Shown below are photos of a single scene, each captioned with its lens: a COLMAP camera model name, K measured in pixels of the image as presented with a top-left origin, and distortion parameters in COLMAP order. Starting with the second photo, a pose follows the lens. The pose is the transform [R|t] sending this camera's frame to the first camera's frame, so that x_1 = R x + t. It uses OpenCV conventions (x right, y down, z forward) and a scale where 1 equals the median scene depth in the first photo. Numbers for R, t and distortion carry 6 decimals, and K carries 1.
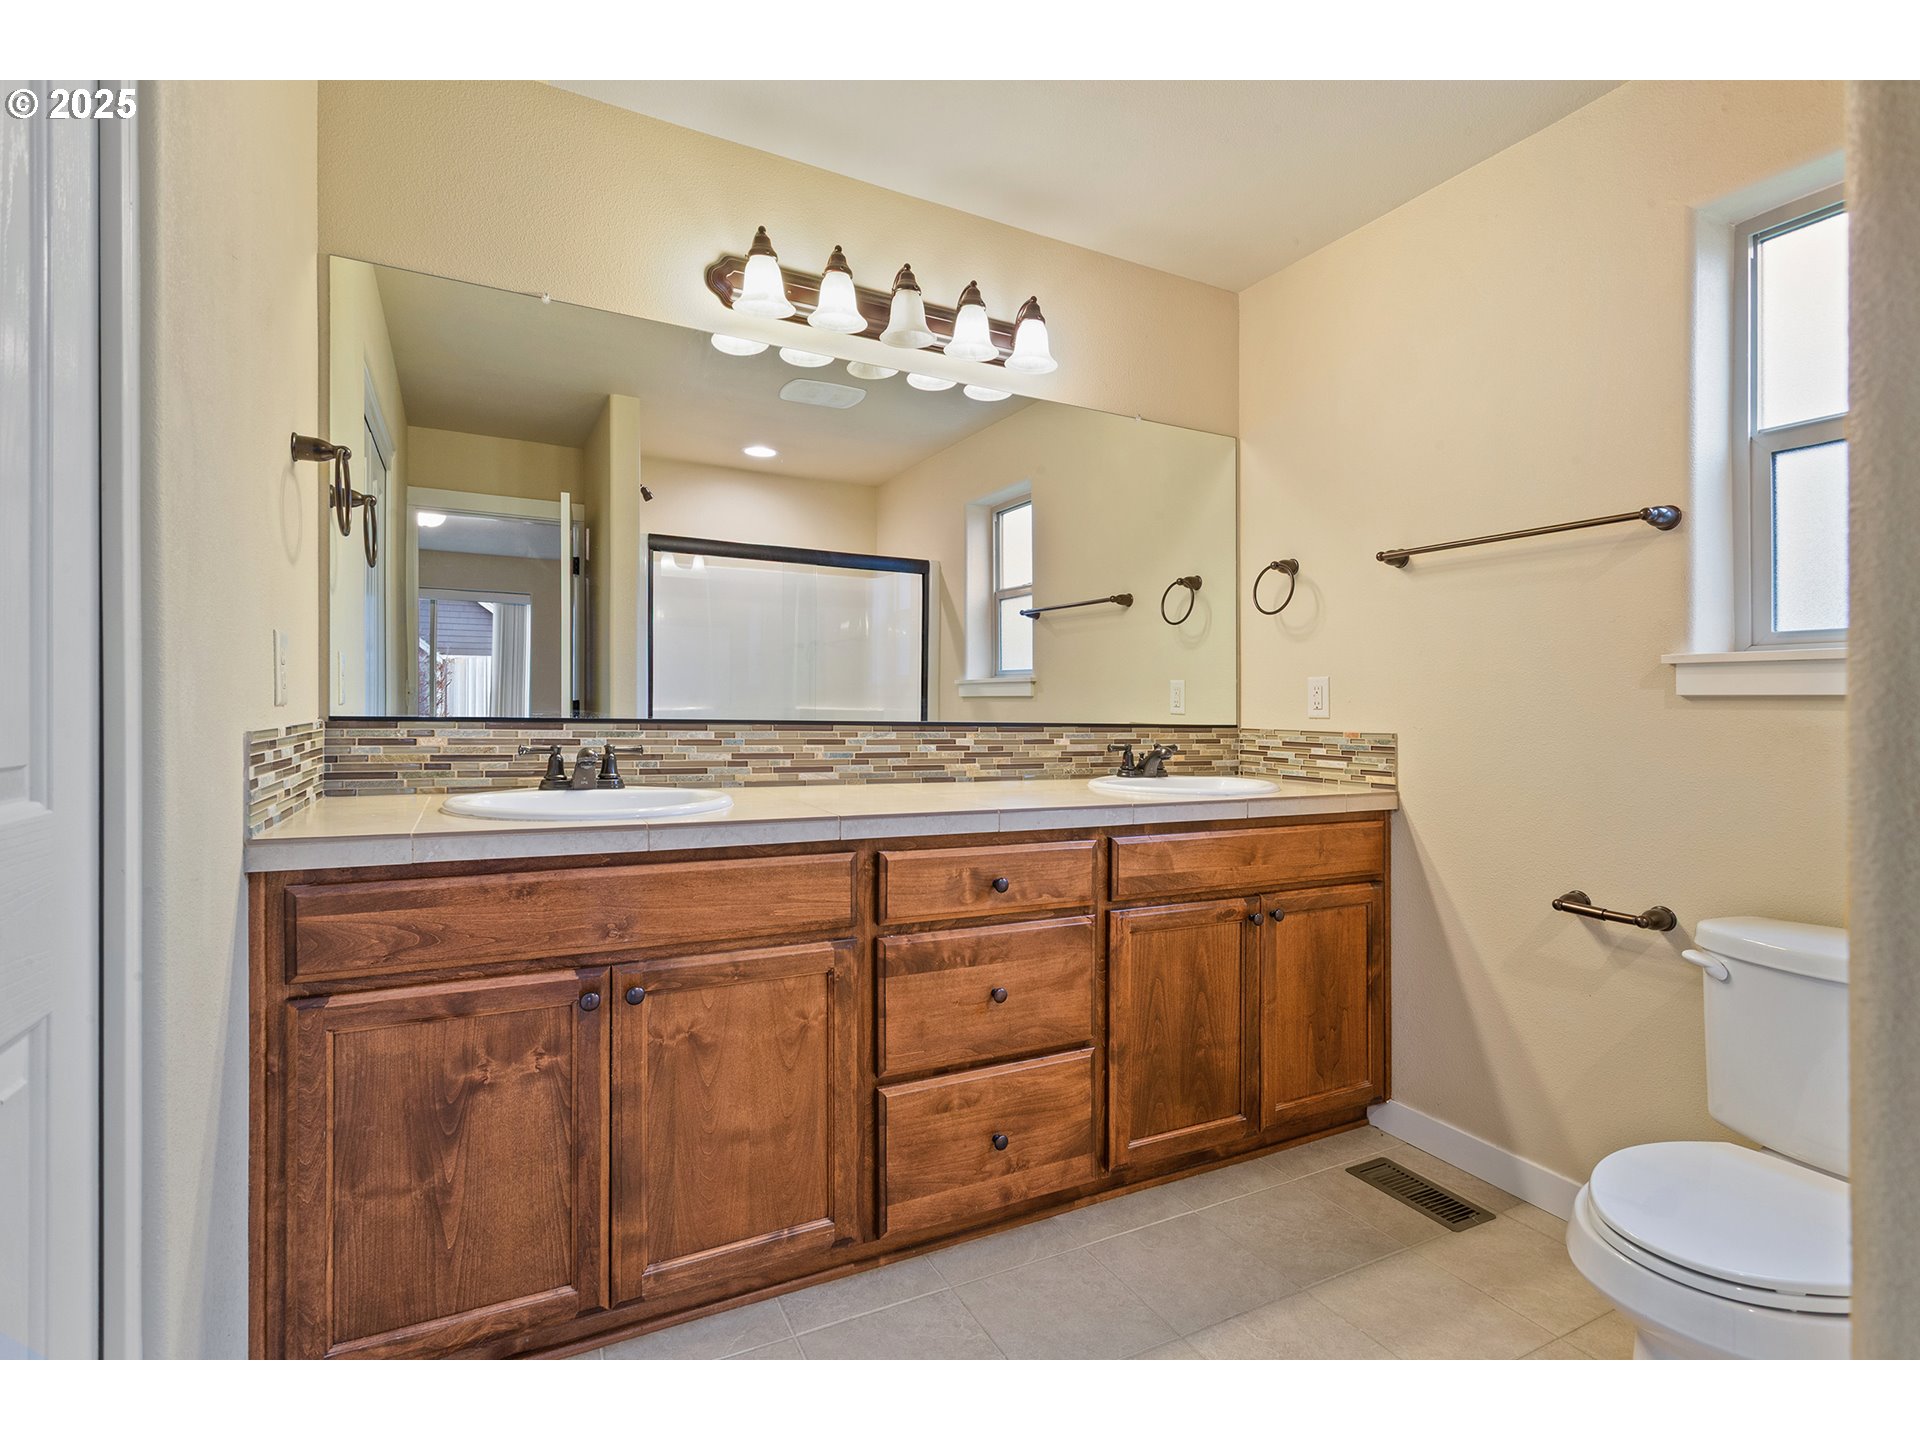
lens RADIAL K [[913.4, 0, 963.4], [0, 913.4, 714.7], [0, 0, 1]] dist [0.002461, 0.001239]
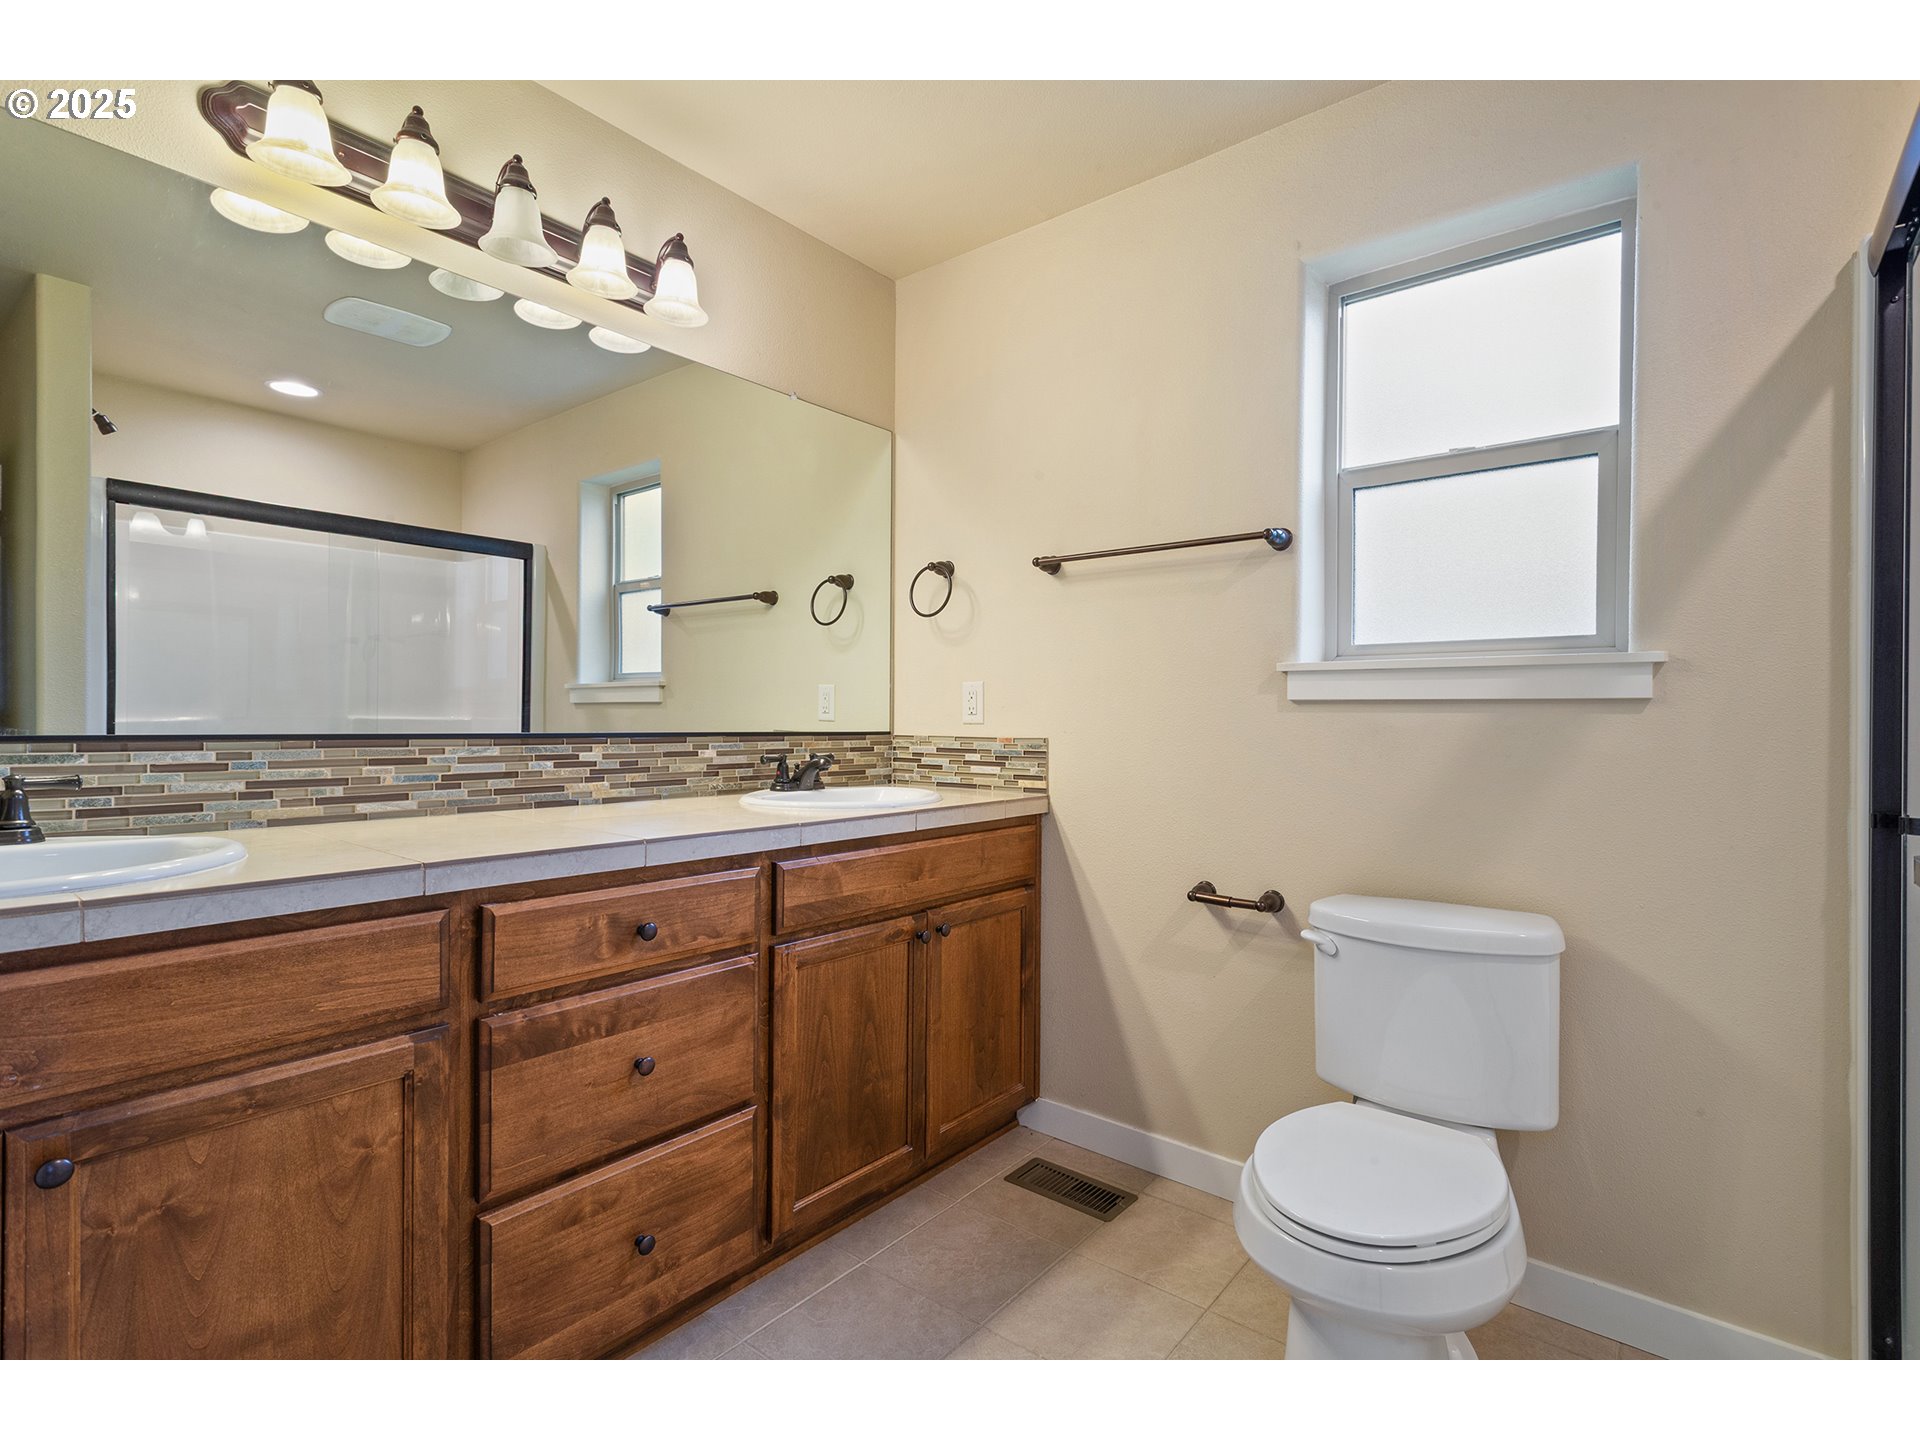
lens RADIAL K [[913.4, 0, 952.8], [0, 913.4, 706.0], [0, 0, 1]] dist [0.002461, 0.001239]
pose [[0.918959, -0.002871, 0.394342, -0.026938], [0.009630, 0.999839, -0.015161, -0.000774], [-0.394235, 0.017730, 0.918839, 0.121478]]
